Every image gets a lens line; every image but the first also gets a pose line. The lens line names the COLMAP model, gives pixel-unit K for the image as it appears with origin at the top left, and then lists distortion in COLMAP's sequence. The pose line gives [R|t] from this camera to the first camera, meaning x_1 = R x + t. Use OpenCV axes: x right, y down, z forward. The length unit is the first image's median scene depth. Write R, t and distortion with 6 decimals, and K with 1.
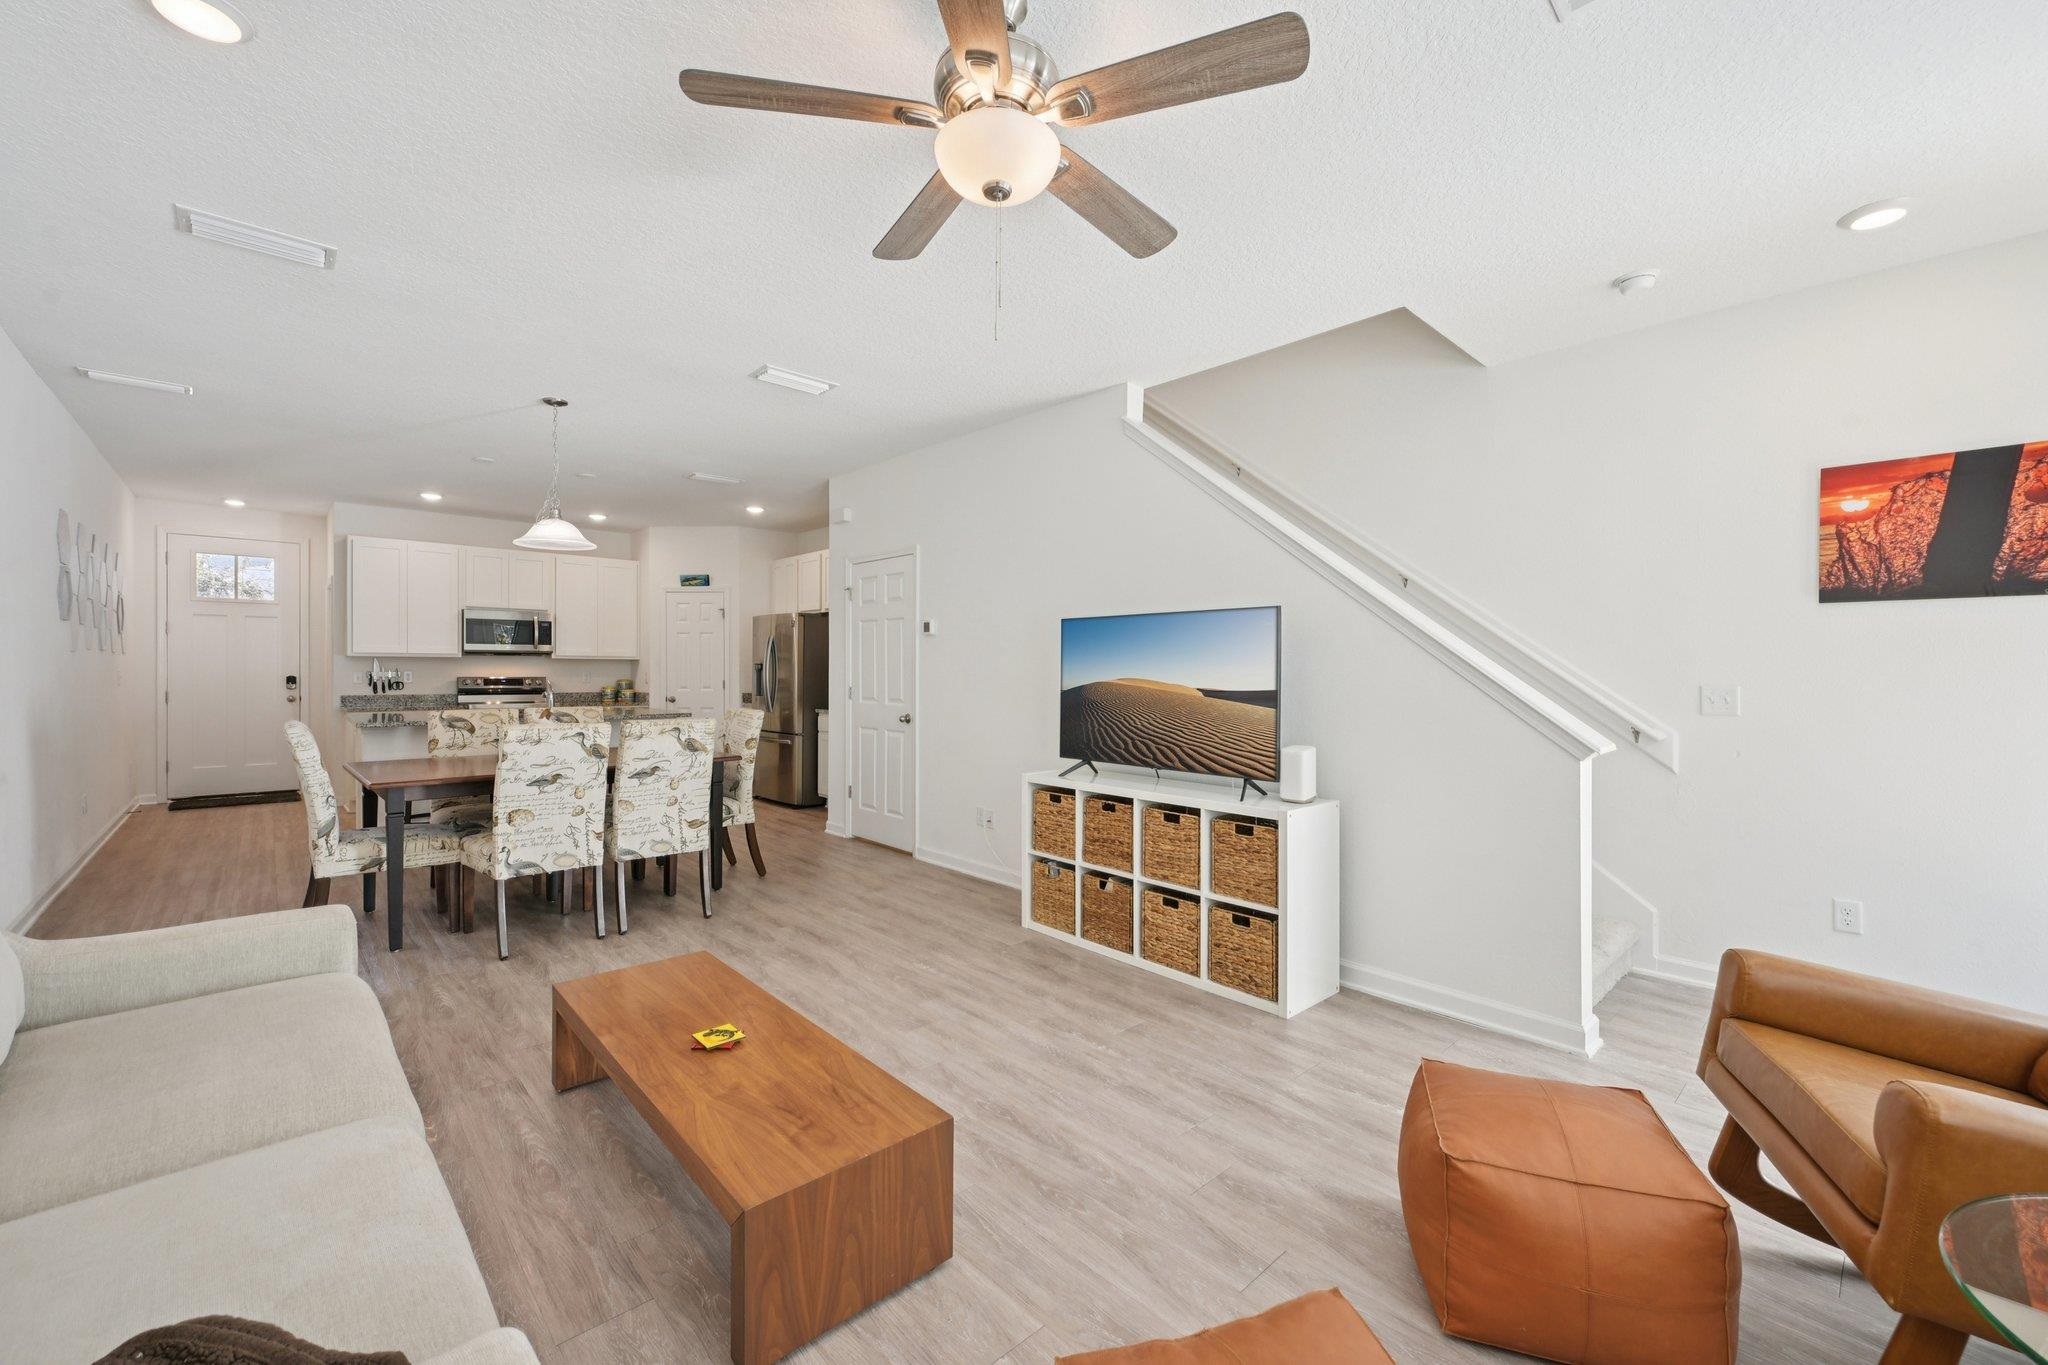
lens RADIAL K [[799.2, 0, 1017.5], [0, 799.2, 676.8], [0, 0, 1]] dist [-0.000200, 0.000516]
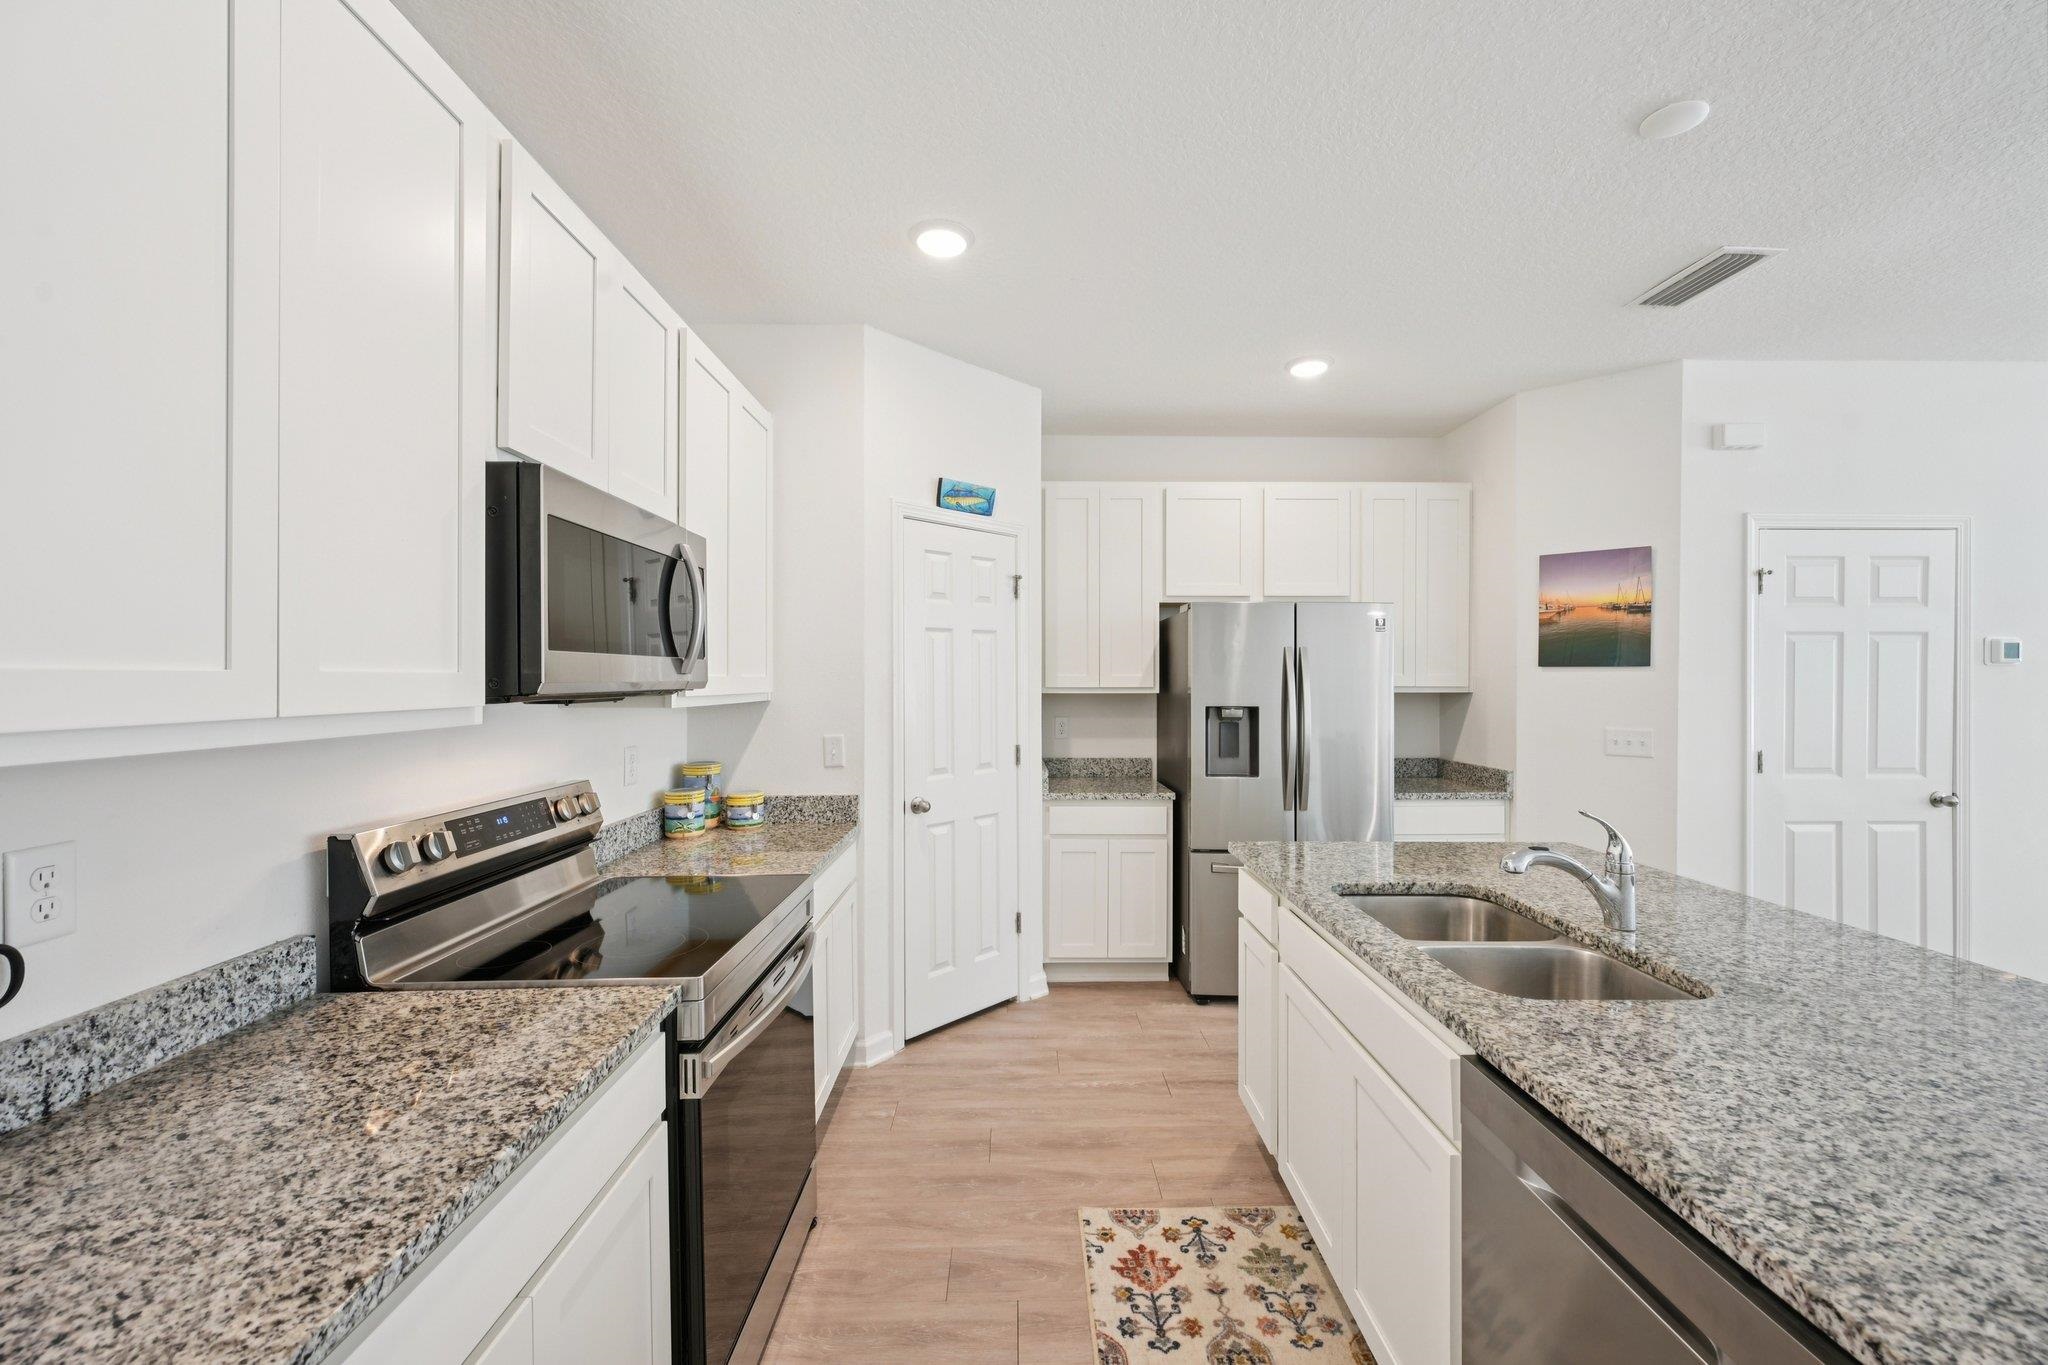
lens RADIAL K [[799.2, 0, 1030.4], [0, 799.2, 677.8], [0, 0, 1]] dist [-0.000200, 0.000516]
pose [[0.672232, -0.005789, 0.740318, -1.558186], [0.012632, 0.999914, -0.003651, -0.068266], [-0.740232, 0.011806, 0.672247, 1.640692]]
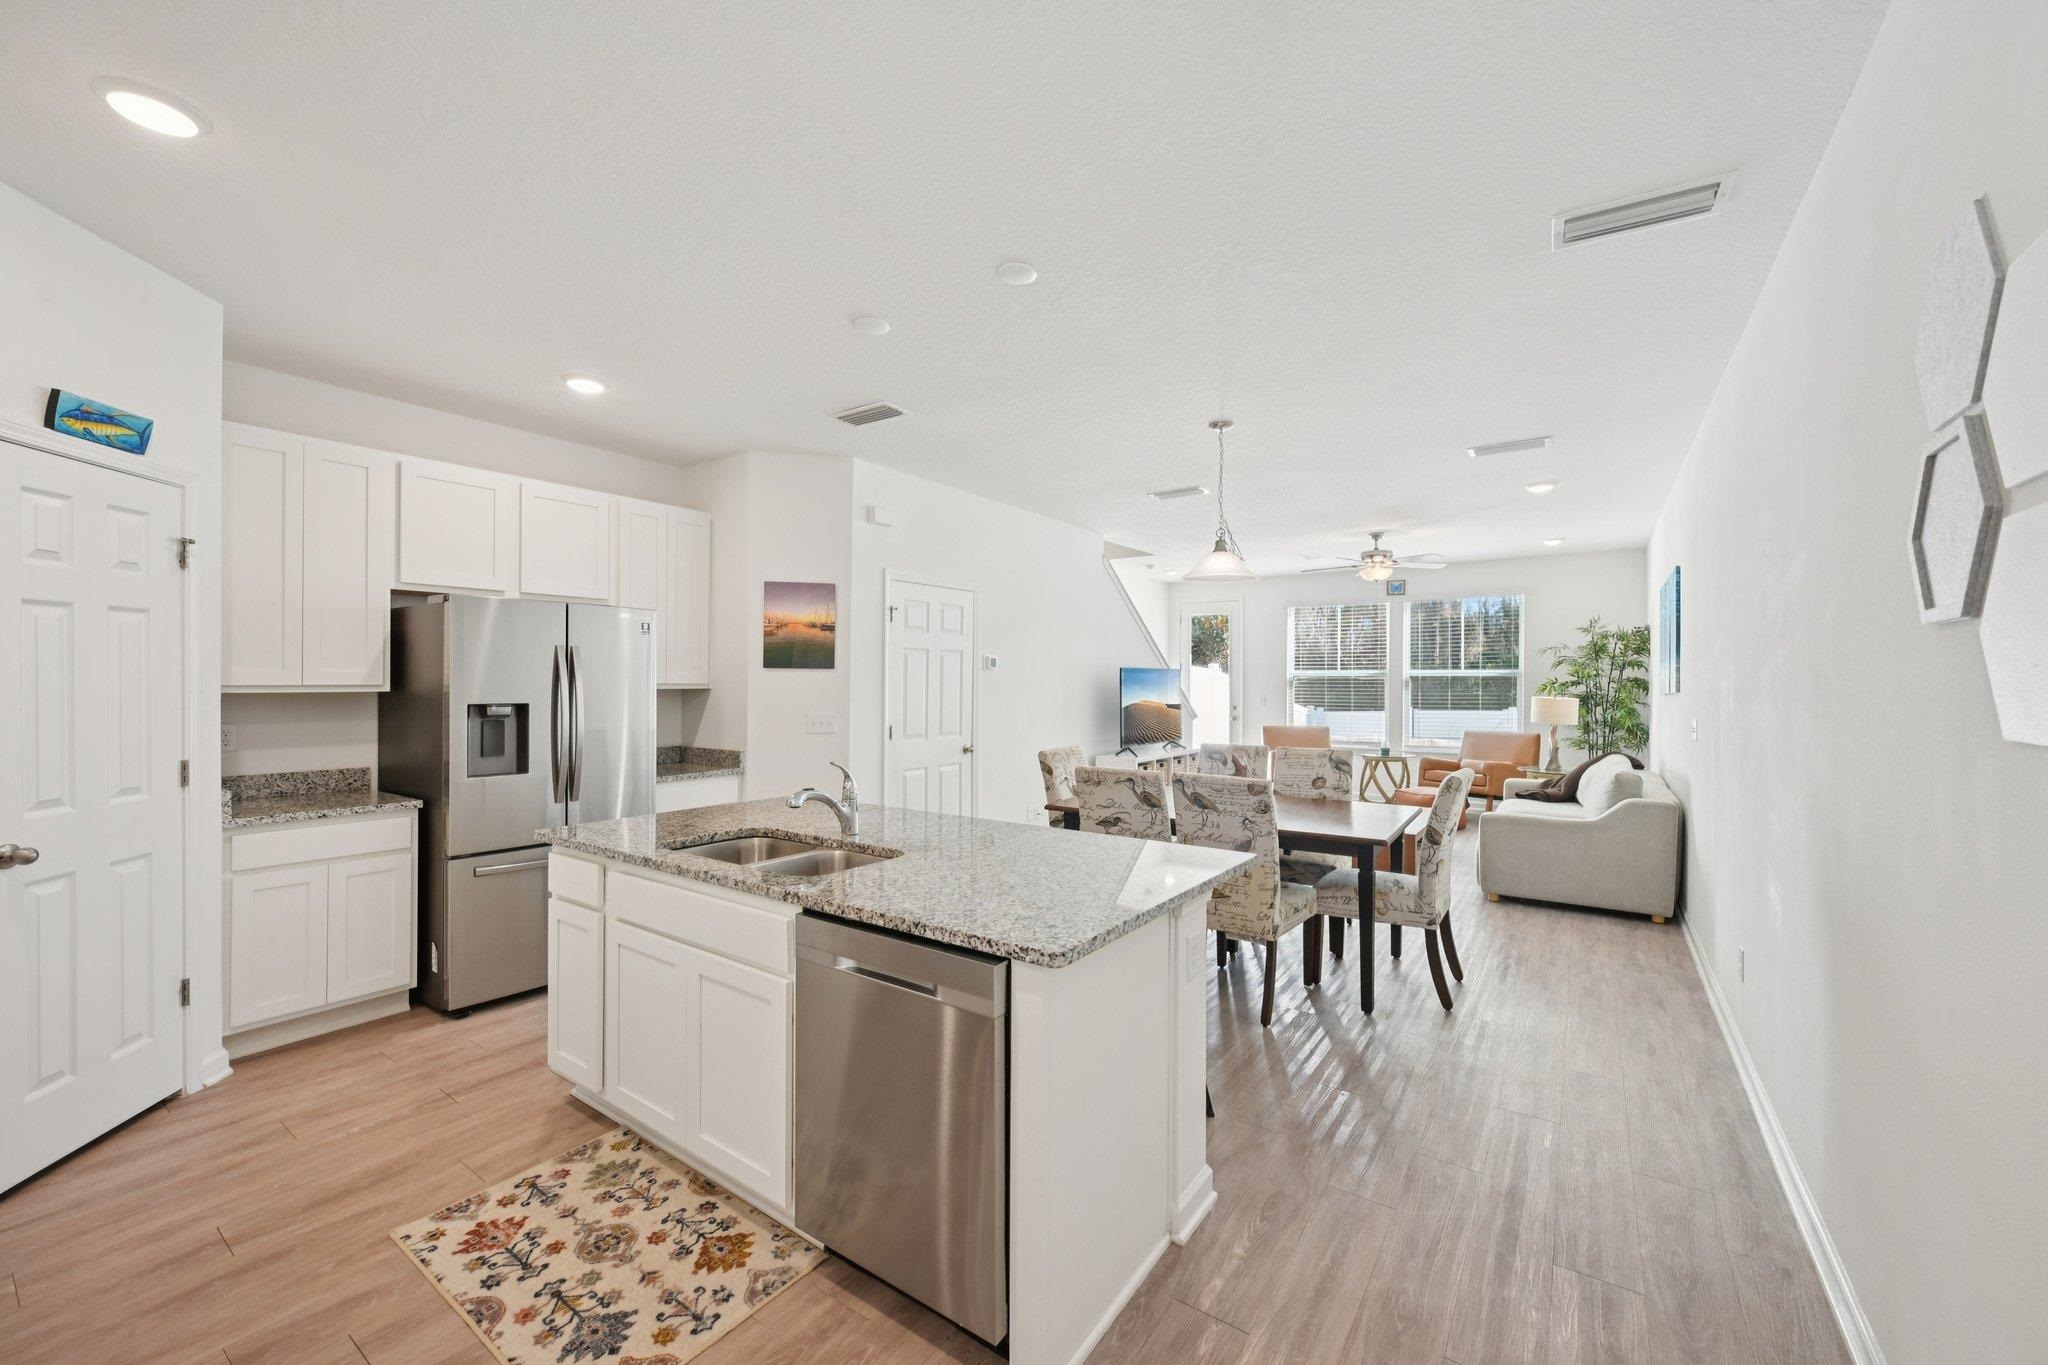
lens RADIAL K [[799.2, 0, 1022.7], [0, 799.2, 678.9], [0, 0, 1]] dist [-0.000200, 0.000516]
pose [[-0.199935, -0.006392, 0.979788, -1.734074], [0.005401, 0.999956, 0.007625, -0.067651], [-0.979794, 0.006817, -0.199891, 1.691157]]
